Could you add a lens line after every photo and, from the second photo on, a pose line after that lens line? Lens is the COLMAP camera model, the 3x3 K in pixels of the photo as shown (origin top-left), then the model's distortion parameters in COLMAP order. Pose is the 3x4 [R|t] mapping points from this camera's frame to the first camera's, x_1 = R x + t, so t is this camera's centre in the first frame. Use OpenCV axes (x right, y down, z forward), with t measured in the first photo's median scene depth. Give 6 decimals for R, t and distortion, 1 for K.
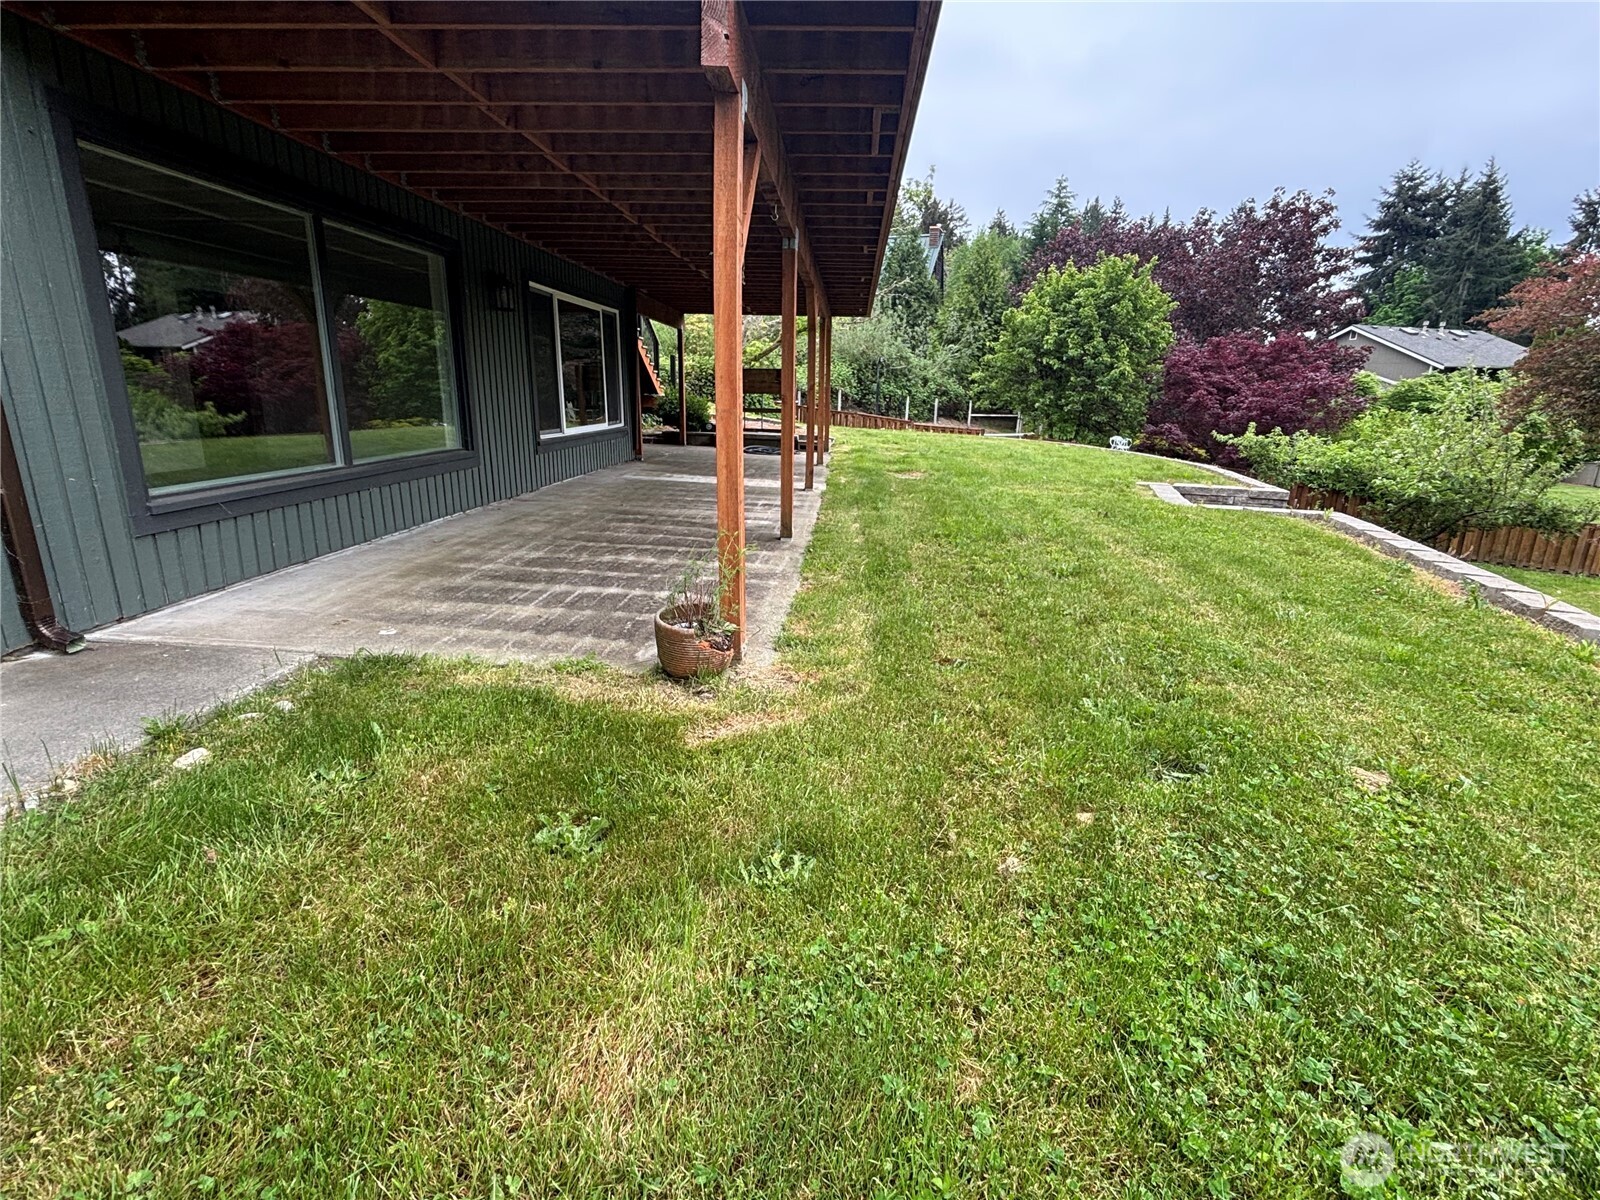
lens RADIAL K [[784.4, 0, 794.3], [0, 784.4, 601.2], [0, 0, 1]] dist [-0.018942, 0.004132]
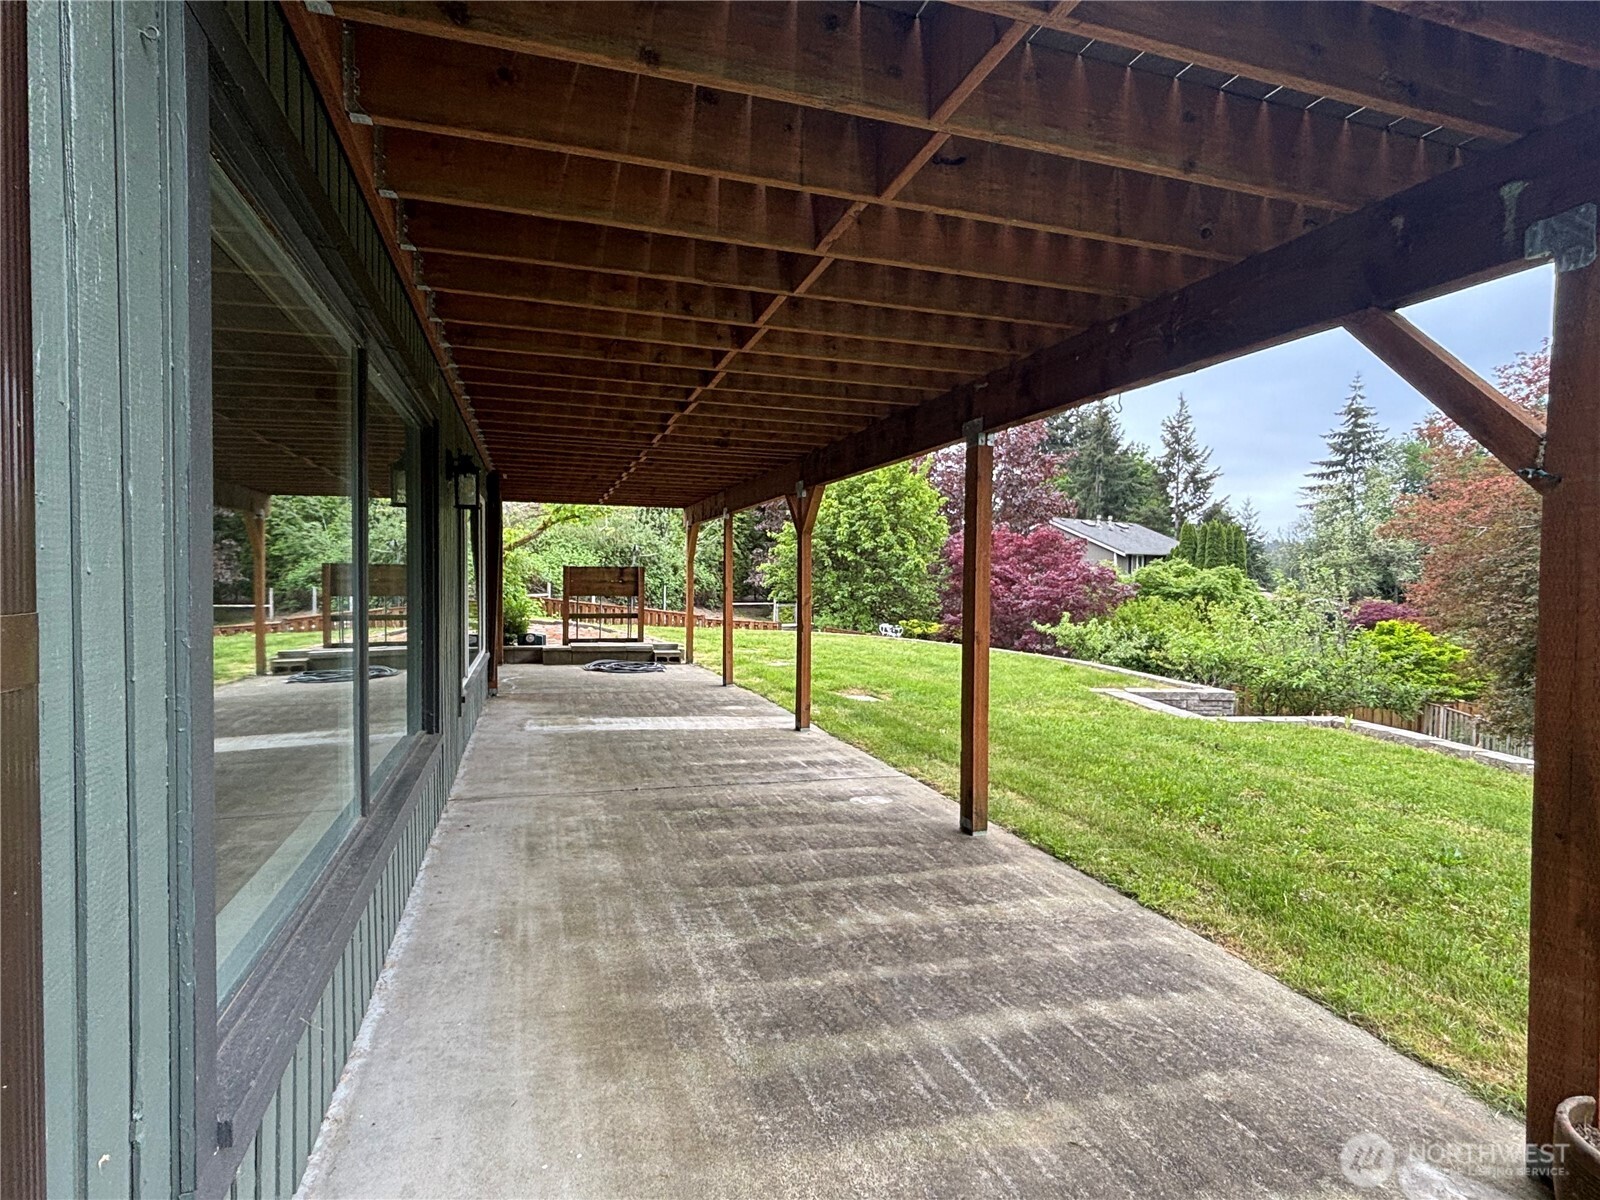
lens RADIAL K [[837.6, 0, 800.3], [0, 837.6, 608.7], [0, 0, 1]] dist [0.001260, 0.000203]
pose [[0.929716, -0.022352, 0.367598, -0.110111], [0.102081, 0.974686, -0.198914, -0.036382], [-0.353847, 0.222459, 0.908463, 0.083498]]
